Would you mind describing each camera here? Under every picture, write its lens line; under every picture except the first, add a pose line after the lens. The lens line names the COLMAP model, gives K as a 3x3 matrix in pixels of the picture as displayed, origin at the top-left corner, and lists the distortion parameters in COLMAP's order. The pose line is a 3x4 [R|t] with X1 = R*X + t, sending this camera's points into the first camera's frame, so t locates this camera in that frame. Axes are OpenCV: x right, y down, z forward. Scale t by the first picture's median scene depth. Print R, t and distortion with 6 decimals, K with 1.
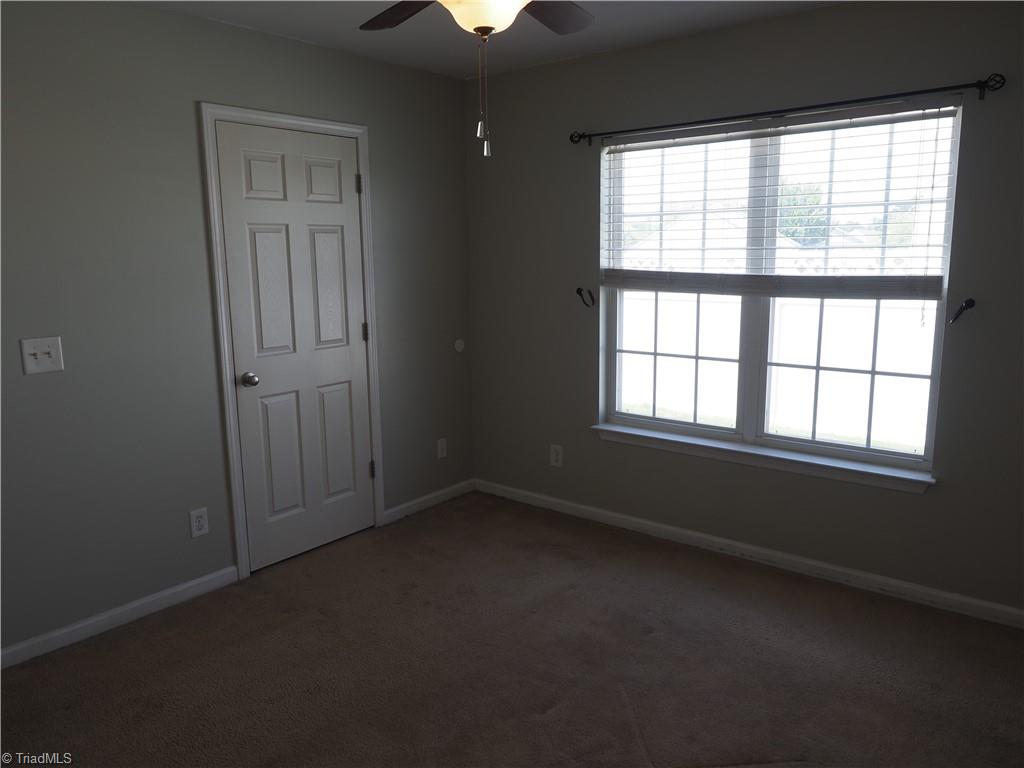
lens RADIAL K [[746.3, 0, 510.8], [0, 746.3, 374.8], [0, 0, 1]] dist [-0.011003, 0.007604]
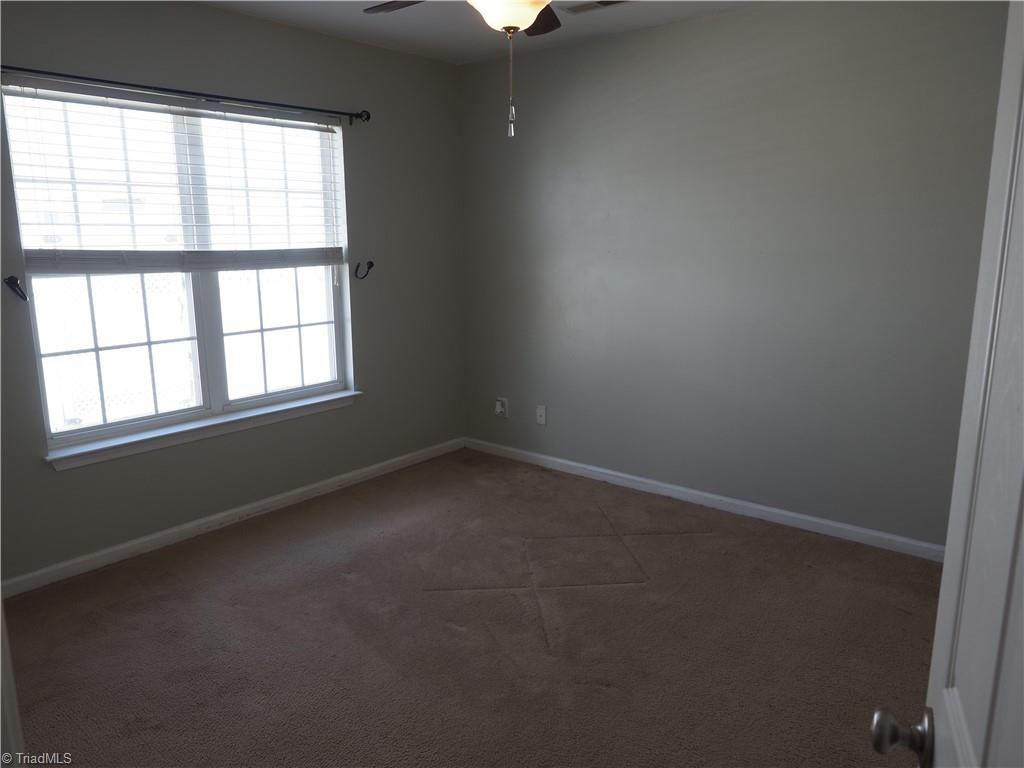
lens RADIAL K [[746.3, 0, 510.8], [0, 746.3, 374.8], [0, 0, 1]] dist [-0.011003, 0.007604]
pose [[0.004253, -0.182267, 0.983240, -0.713442], [0.160092, 0.970691, 0.179248, -0.085439], [-0.987093, 0.156646, 0.033308, 0.577586]]
